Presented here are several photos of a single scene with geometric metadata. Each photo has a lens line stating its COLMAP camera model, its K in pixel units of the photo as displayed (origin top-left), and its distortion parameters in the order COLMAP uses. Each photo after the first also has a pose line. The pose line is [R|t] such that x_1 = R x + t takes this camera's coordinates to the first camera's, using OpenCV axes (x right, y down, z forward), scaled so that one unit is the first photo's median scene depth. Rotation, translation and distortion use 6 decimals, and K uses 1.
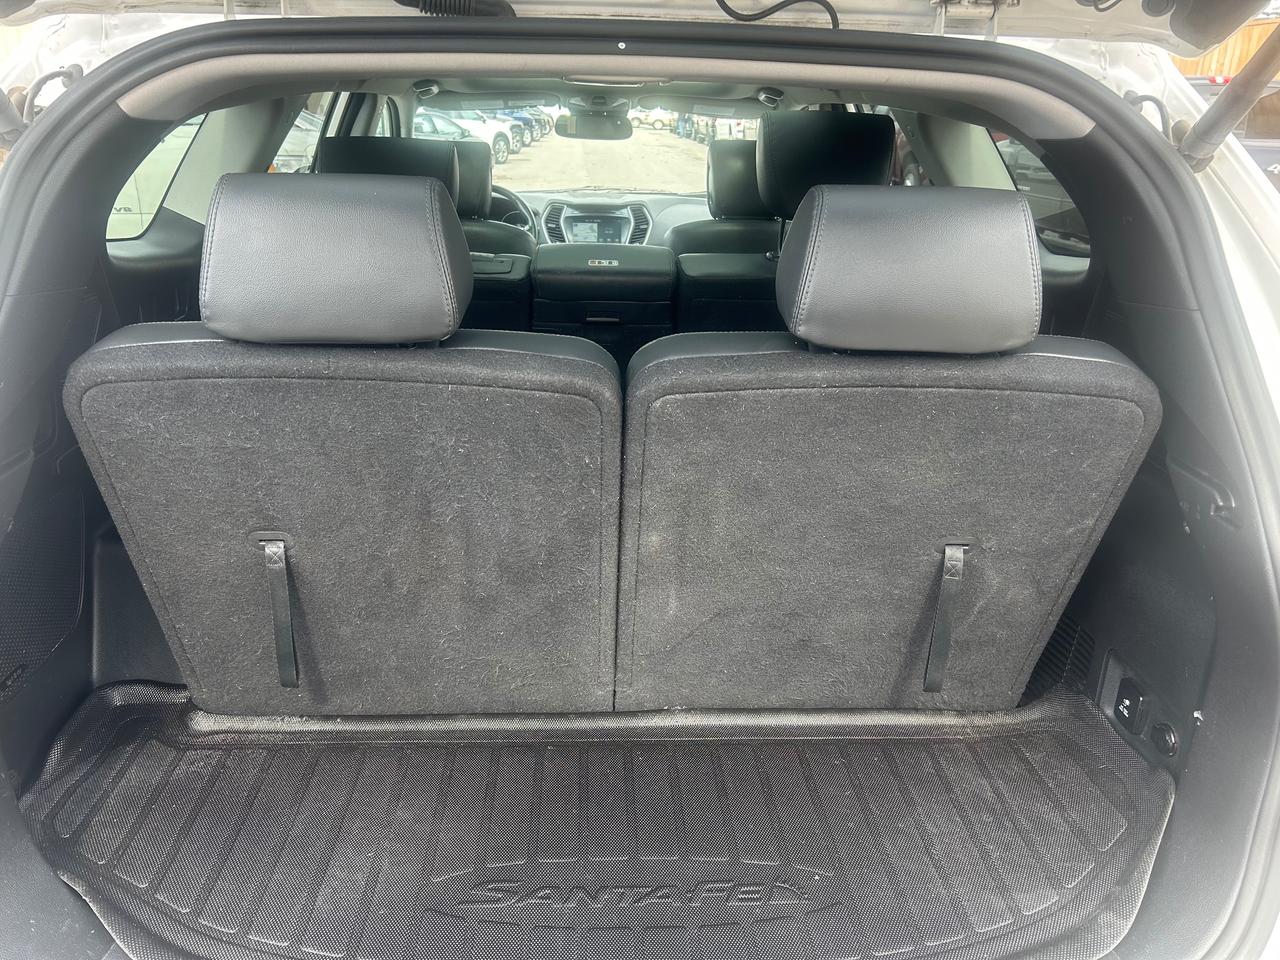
lens RADIAL K [[1055.1, 0, 640.0], [0, 1055.1, 480.0], [0, 0, 1]] dist [0.006816, -0.000028]
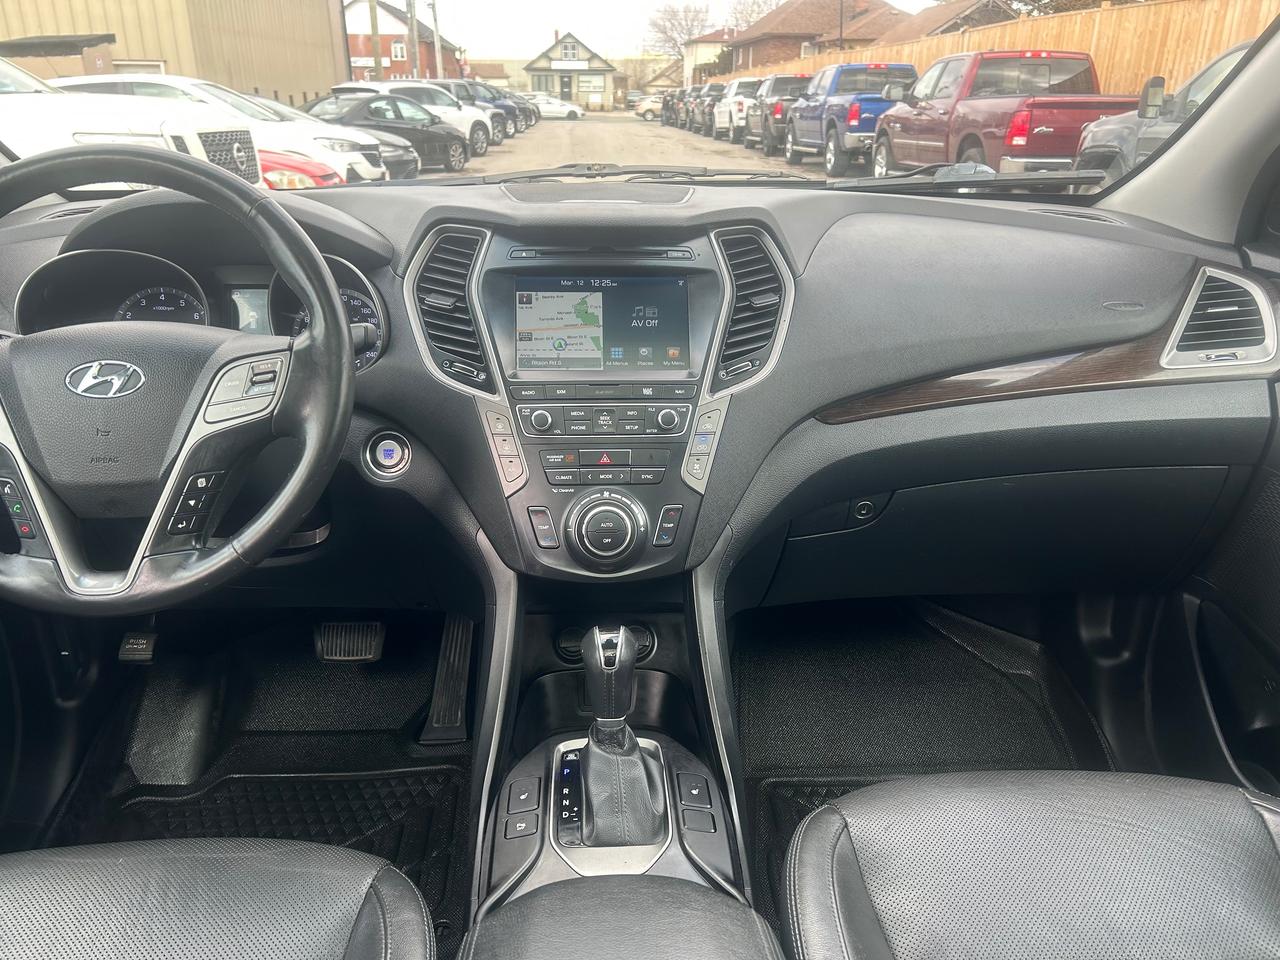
lens RADIAL K [[1030.3, 0, 640.2], [0, 1030.3, 468.2], [0, 0, 1]] dist [0.058127, -0.003853]
pose [[0.999895, -0.011906, 0.008279, -0.032977], [0.011912, 0.999929, -0.000620, -0.193941], [-0.008271, 0.000719, 0.999966, 0.717912]]
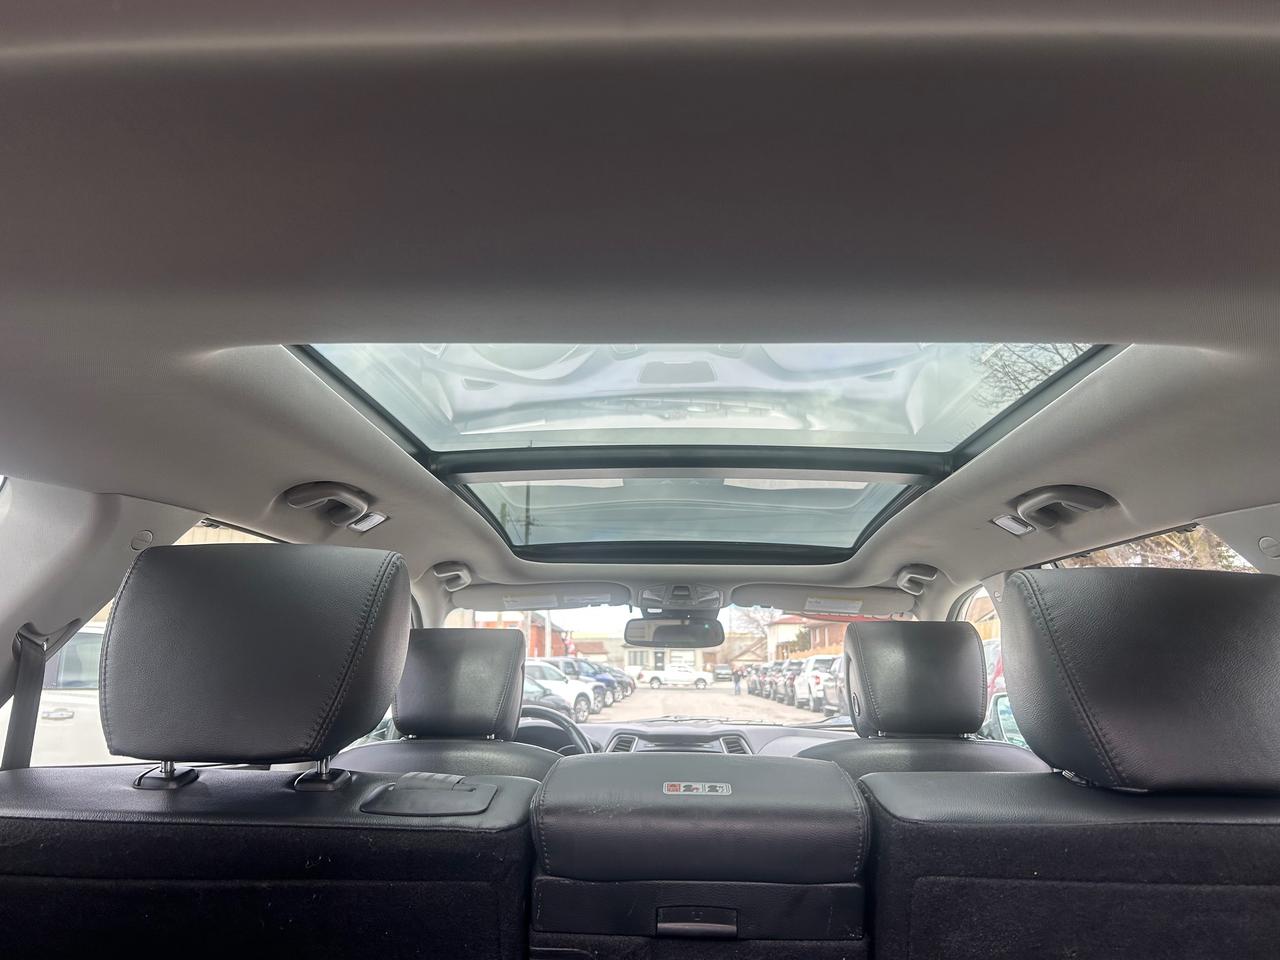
lens RADIAL K [[1030.3, 0, 640.2], [0, 1030.3, 468.2], [0, 0, 1]] dist [0.058127, -0.003853]
pose [[0.997259, -0.024749, -0.069726, -0.011920], [-0.014390, 0.859518, -0.510904, -0.048067], [0.072575, 0.510507, 0.856806, 0.269078]]
